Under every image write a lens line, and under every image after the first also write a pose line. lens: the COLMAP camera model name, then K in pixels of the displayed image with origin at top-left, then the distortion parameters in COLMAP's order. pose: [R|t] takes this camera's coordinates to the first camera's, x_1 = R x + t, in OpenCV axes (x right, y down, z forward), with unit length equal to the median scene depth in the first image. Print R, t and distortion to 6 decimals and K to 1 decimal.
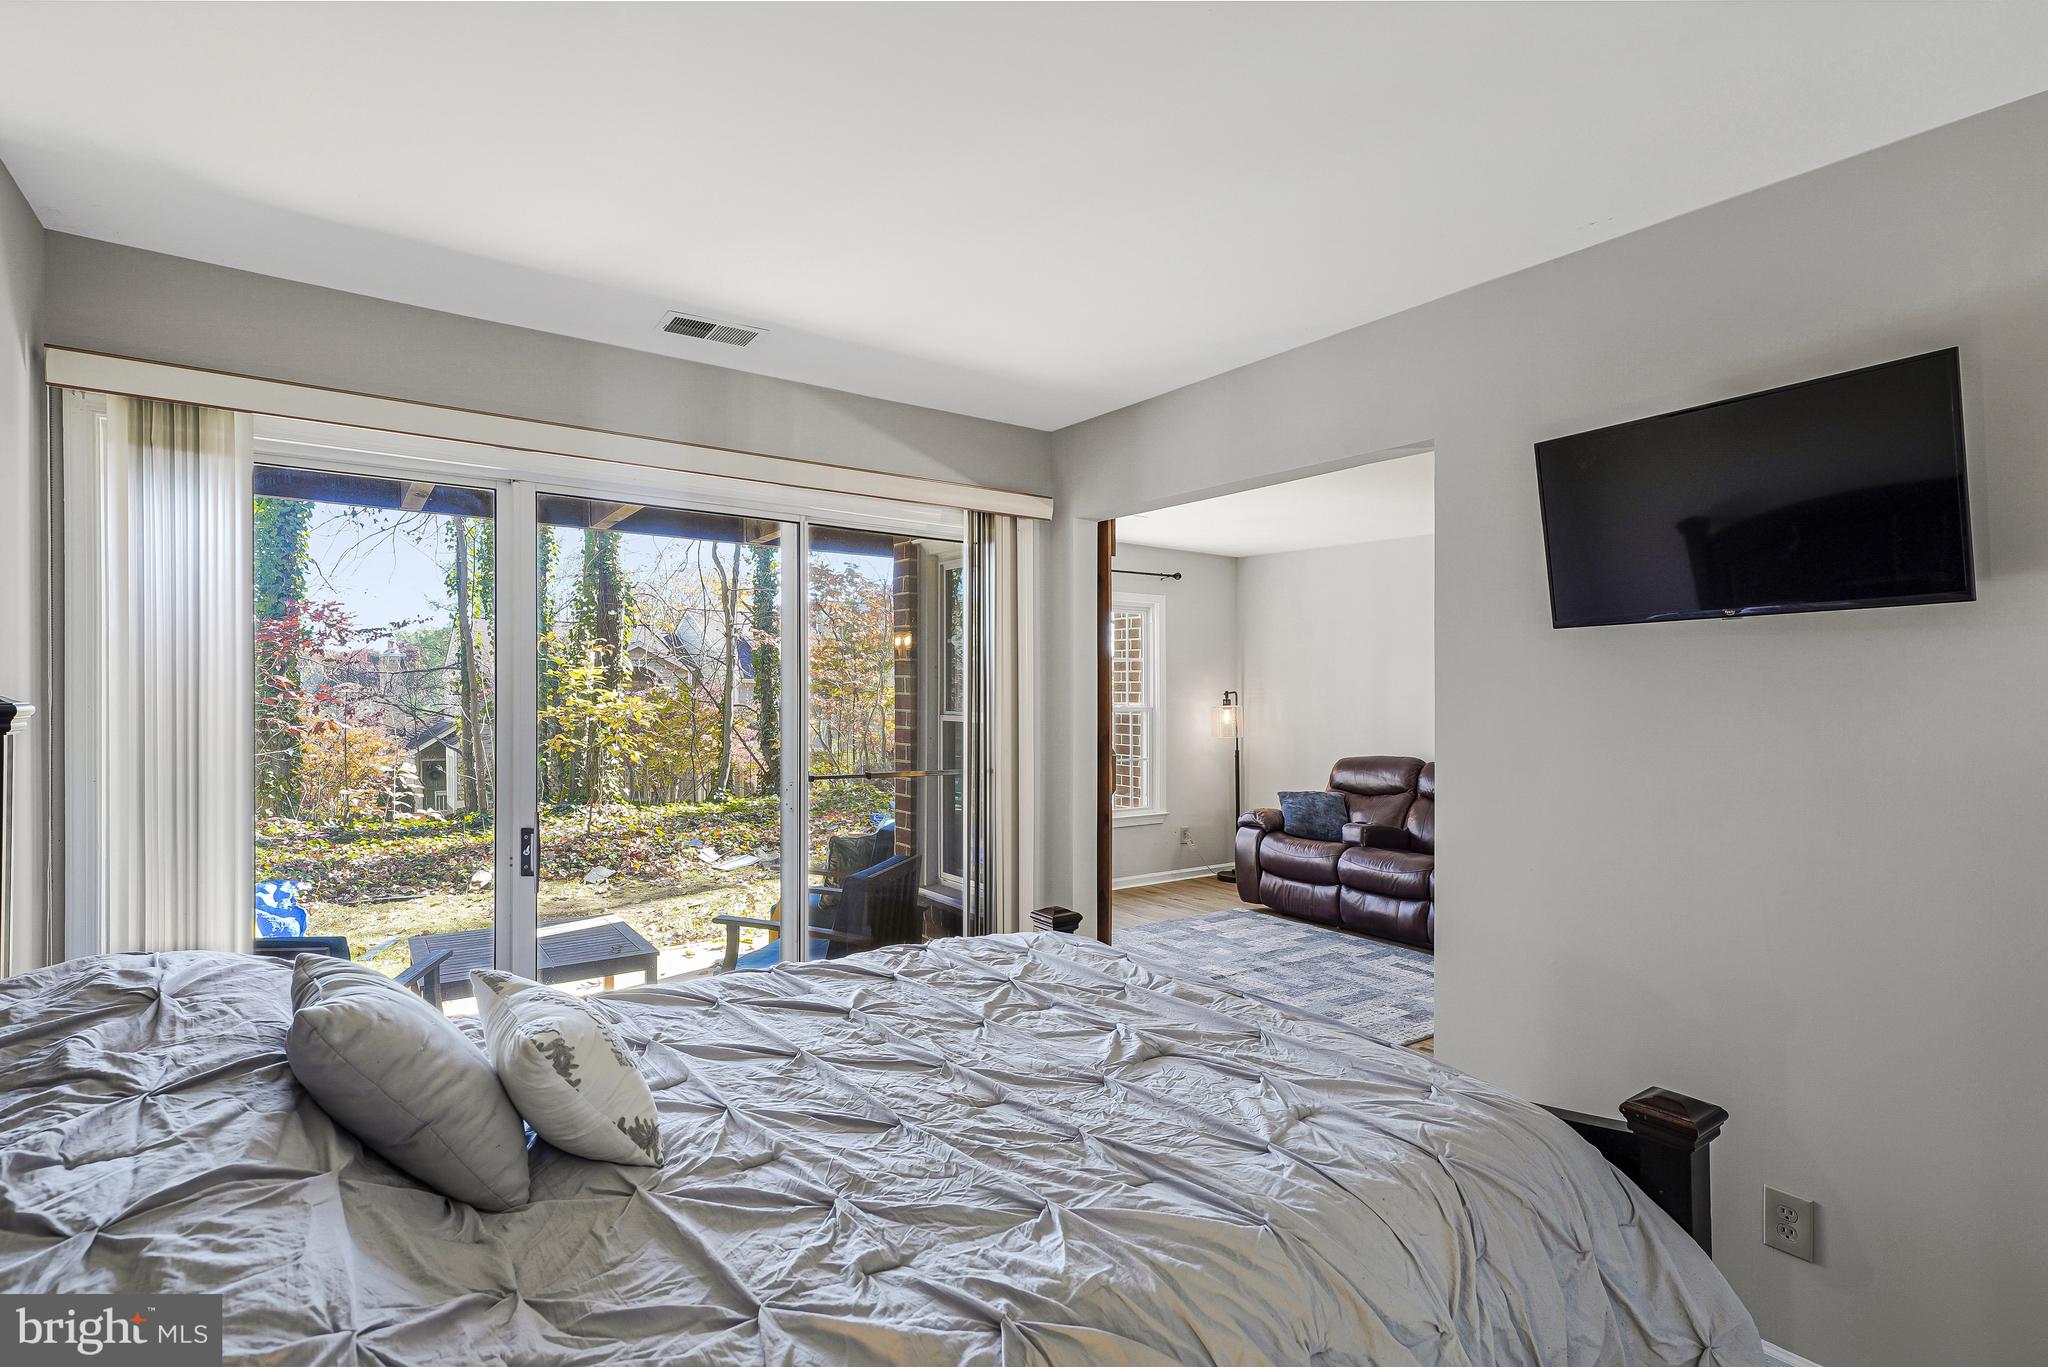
lens RADIAL K [[1003.5, 0, 961.6], [0, 1003.5, 692.7], [0, 0, 1]] dist [-0.000038, -0.002059]
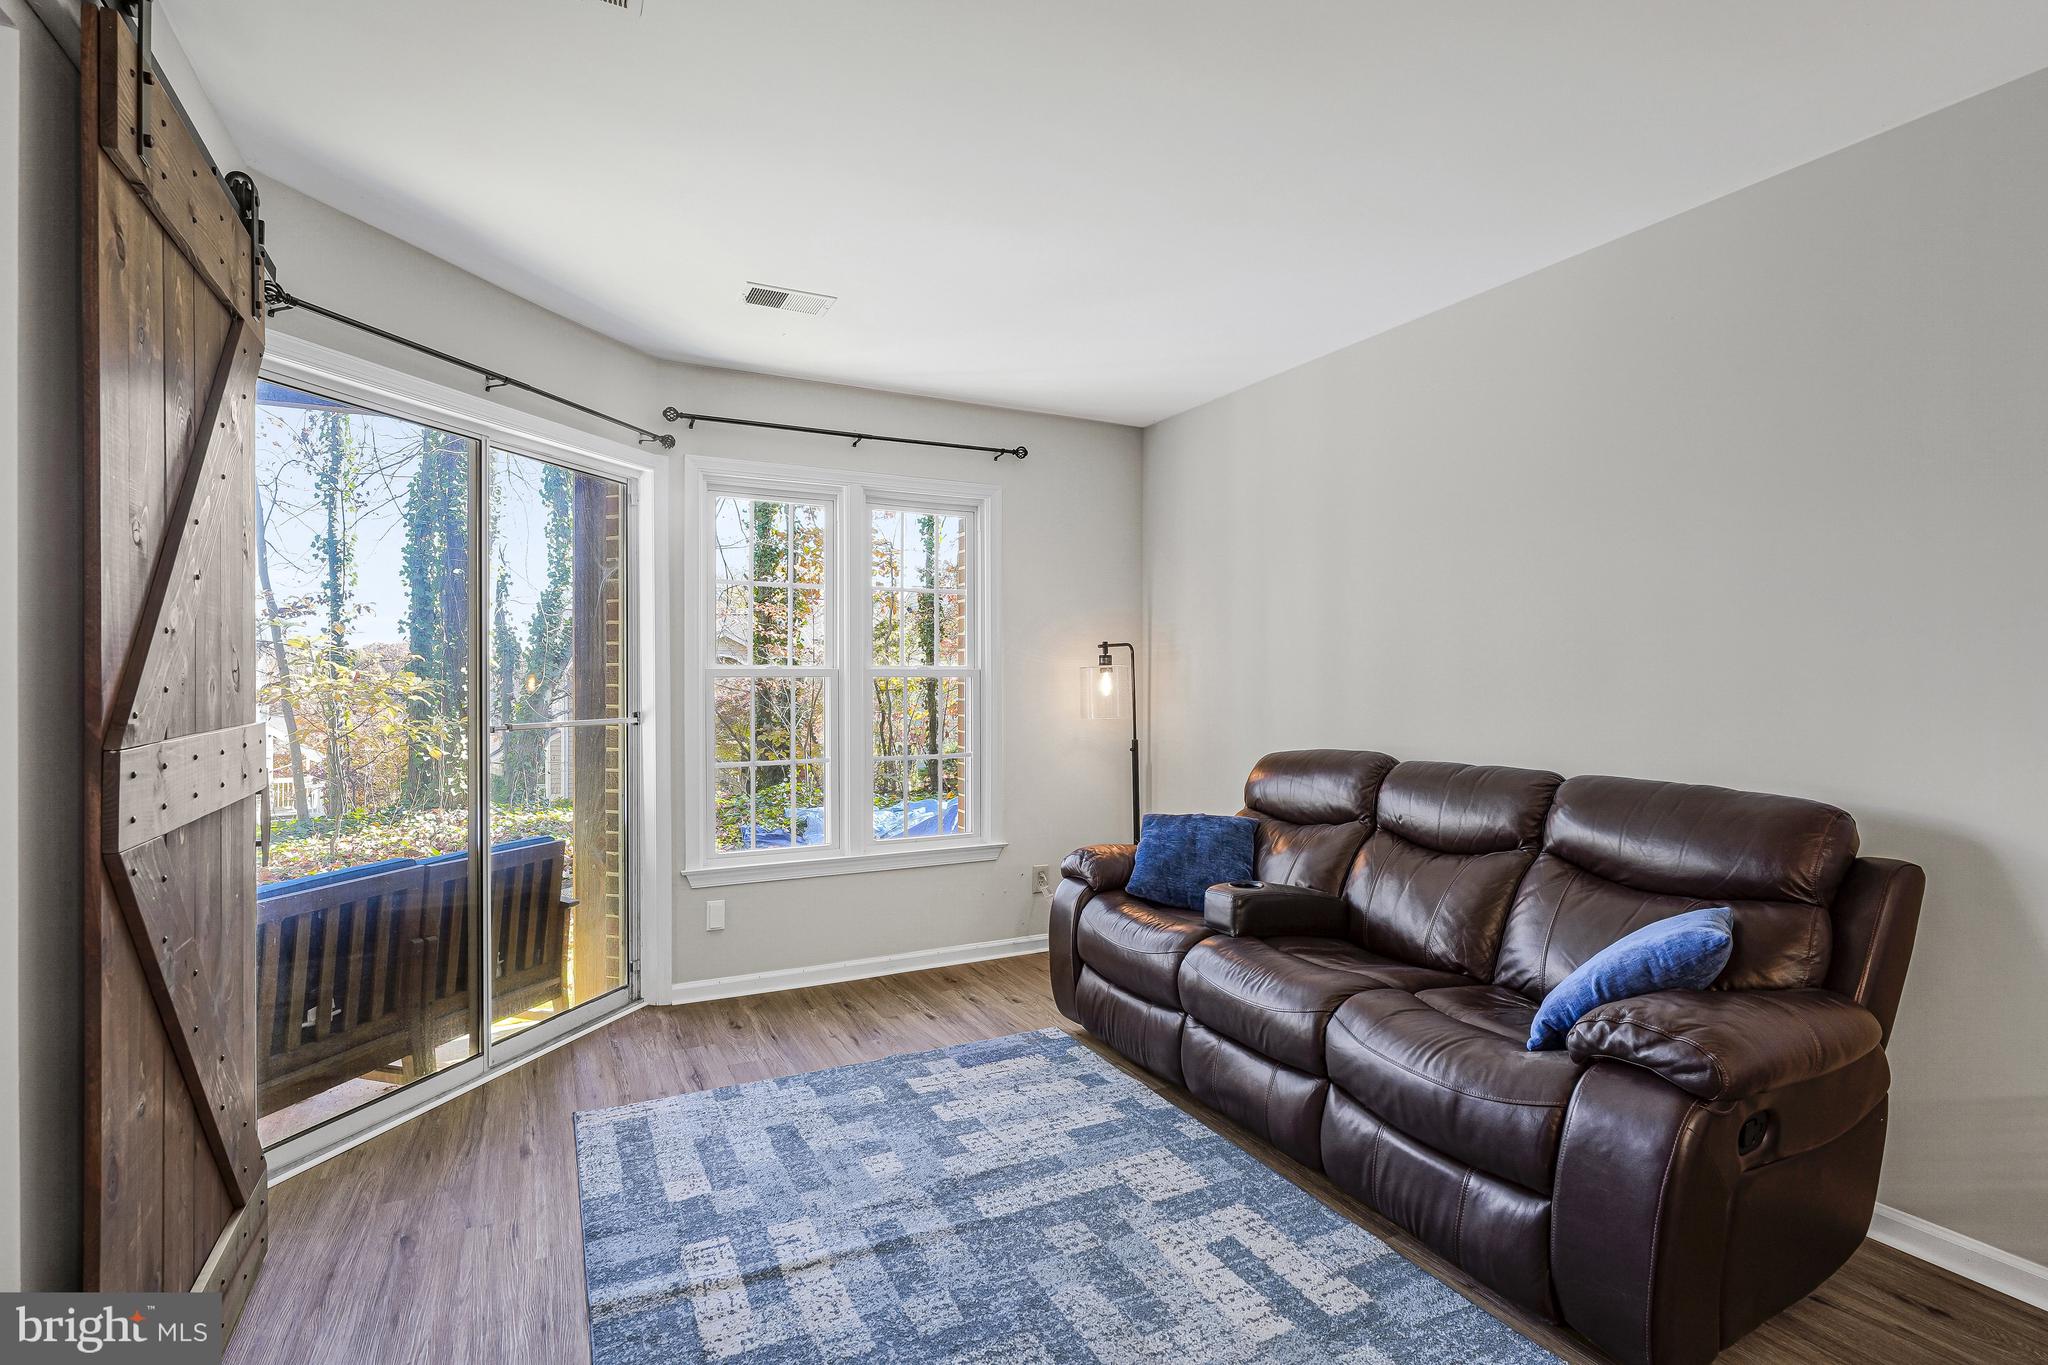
lens RADIAL K [[1003.5, 0, 1009.7], [0, 1003.5, 683.3], [0, 0, 1]] dist [-0.000038, -0.002059]
pose [[0.995532, -0.001654, -0.094408, 0.312279], [0.001418, 0.999996, -0.002562, 0.029114], [0.094411, 0.002416, 0.995530, 0.464186]]
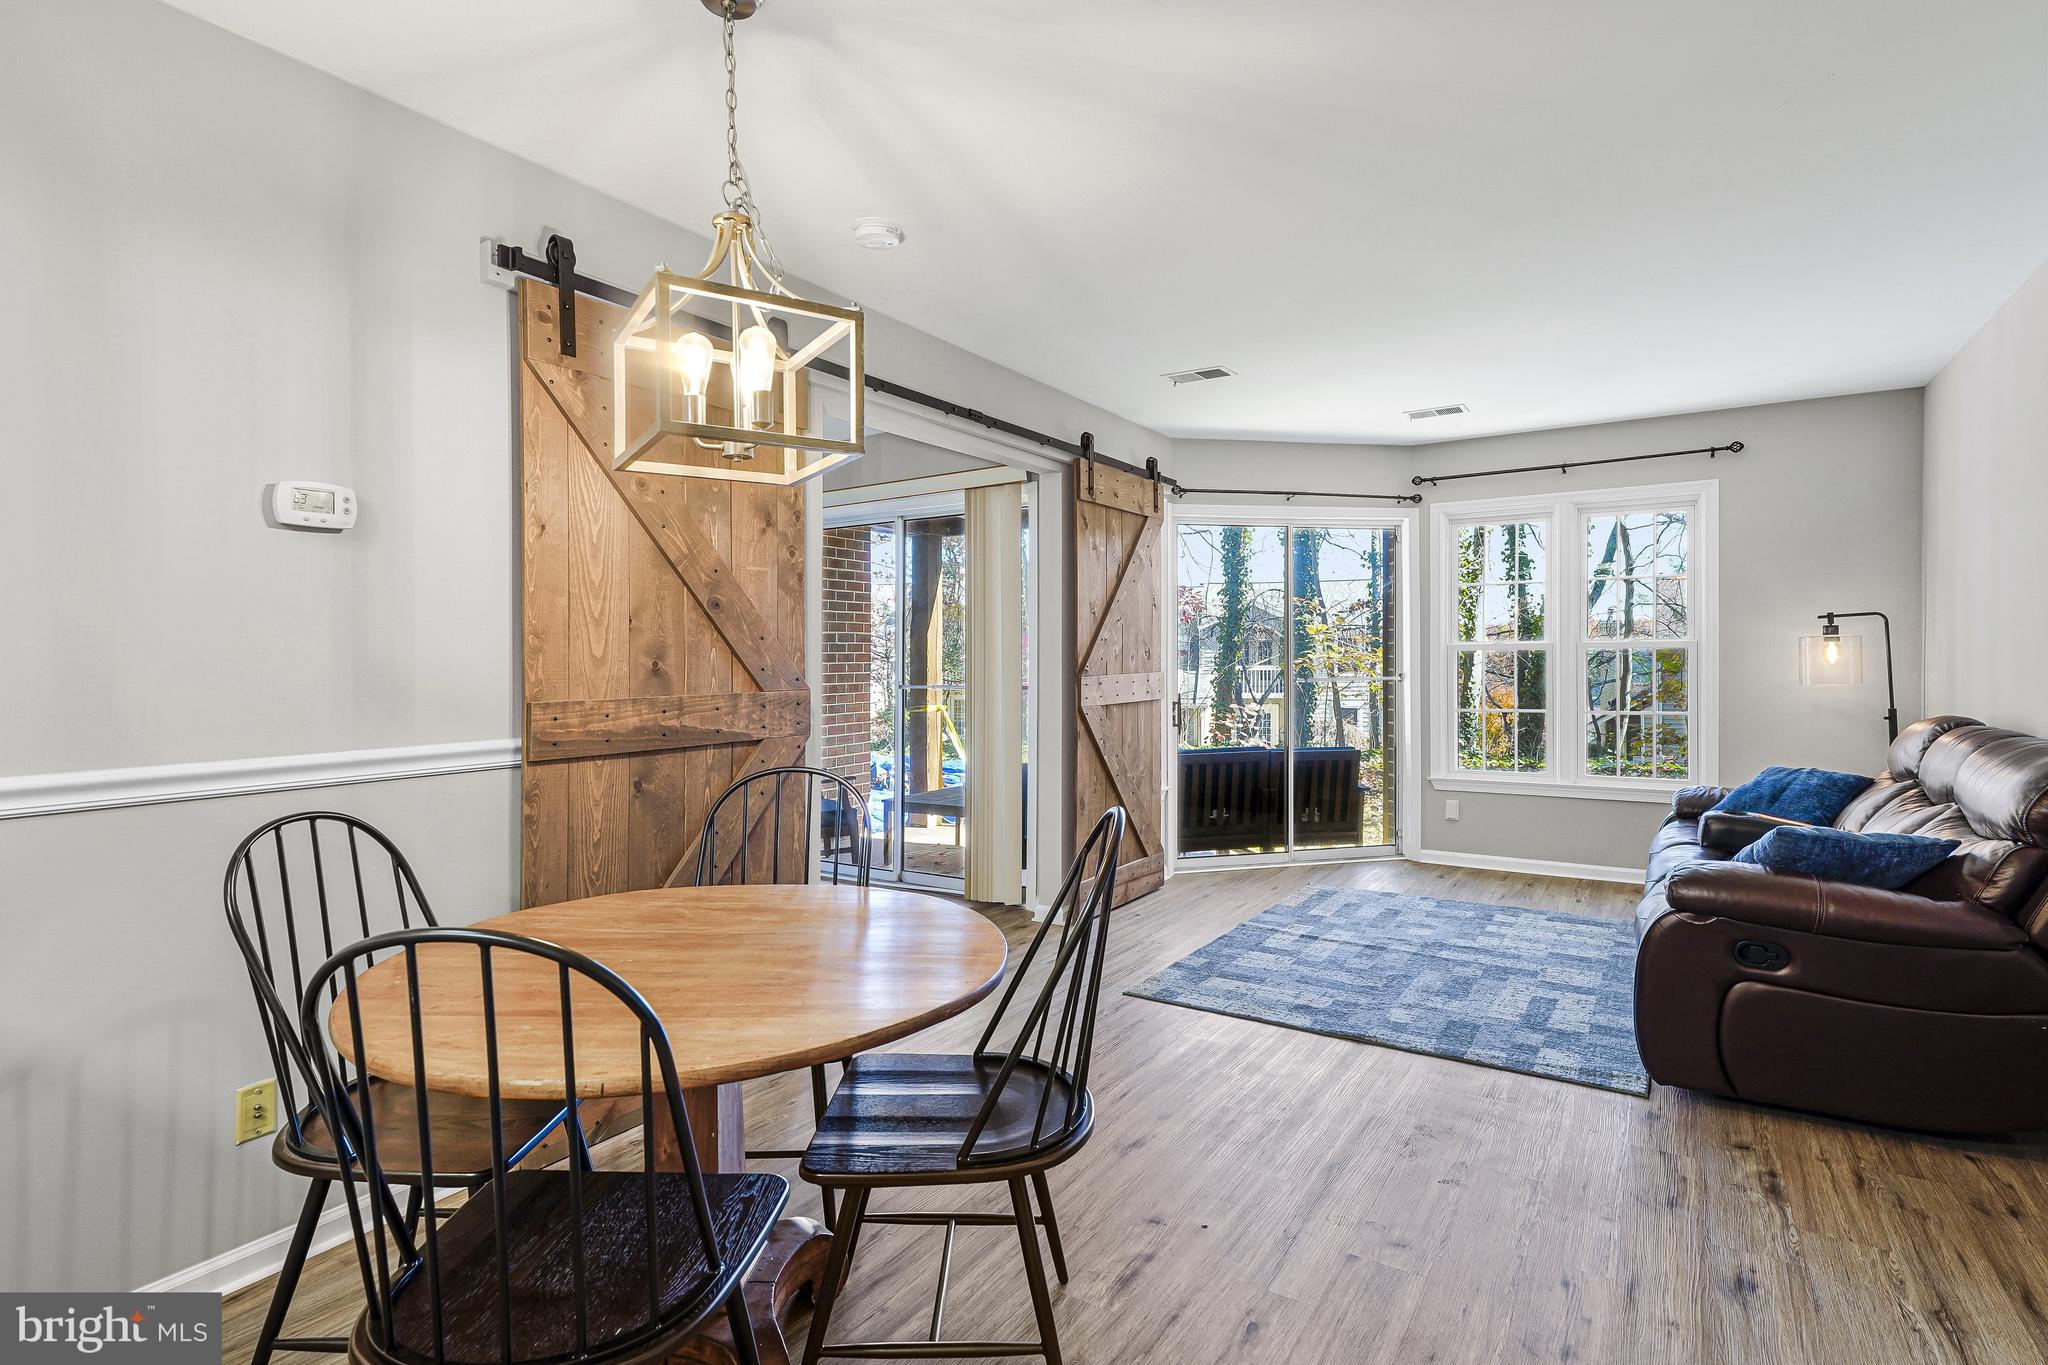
lens RADIAL K [[1003.5, 0, 1010.6], [0, 1003.5, 670.0], [0, 0, 1]] dist [-0.000038, -0.002059]
pose [[0.425899, 0.007703, -0.904738, 0.731854], [0.004037, 0.999938, 0.010414, 0.030414], [0.904762, -0.008088, 0.425841, 0.306302]]
